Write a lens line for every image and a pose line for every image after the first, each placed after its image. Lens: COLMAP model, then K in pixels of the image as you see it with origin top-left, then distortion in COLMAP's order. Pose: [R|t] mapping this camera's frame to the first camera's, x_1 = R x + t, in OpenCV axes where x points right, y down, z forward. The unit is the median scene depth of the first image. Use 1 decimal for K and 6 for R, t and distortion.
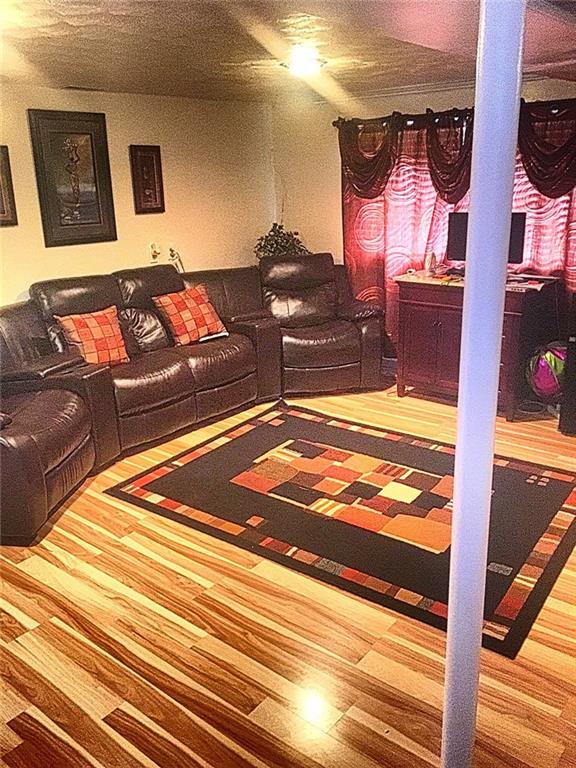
lens RADIAL K [[655.3, 0, 288.0], [0, 655.3, 384.0], [0, 0, 1]] dist [0.074397, -0.100254]
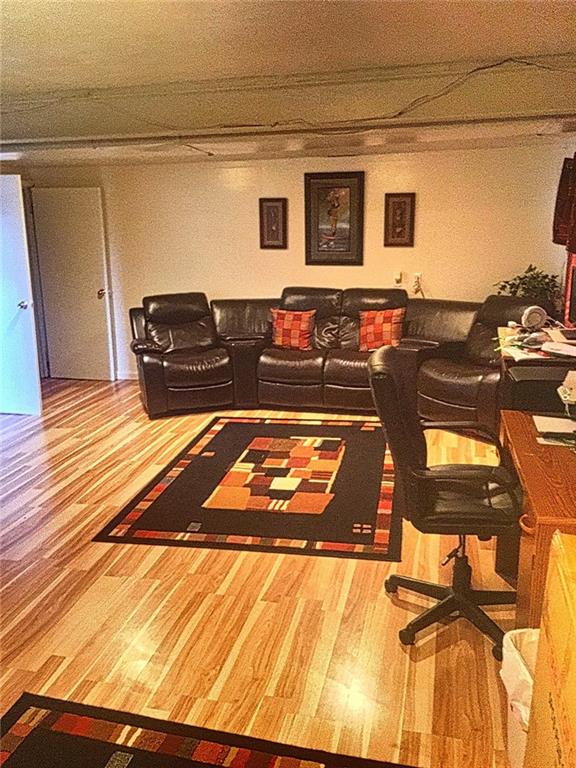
lens RADIAL K [[655.3, 0, 288.0], [0, 655.3, 384.0], [0, 0, 1]] dist [0.074397, -0.100254]
pose [[0.420783, 0.235550, -0.876047, 0.988201], [-0.272271, 0.953972, 0.125725, -0.133004], [0.865338, 0.185619, 0.465548, 0.351771]]
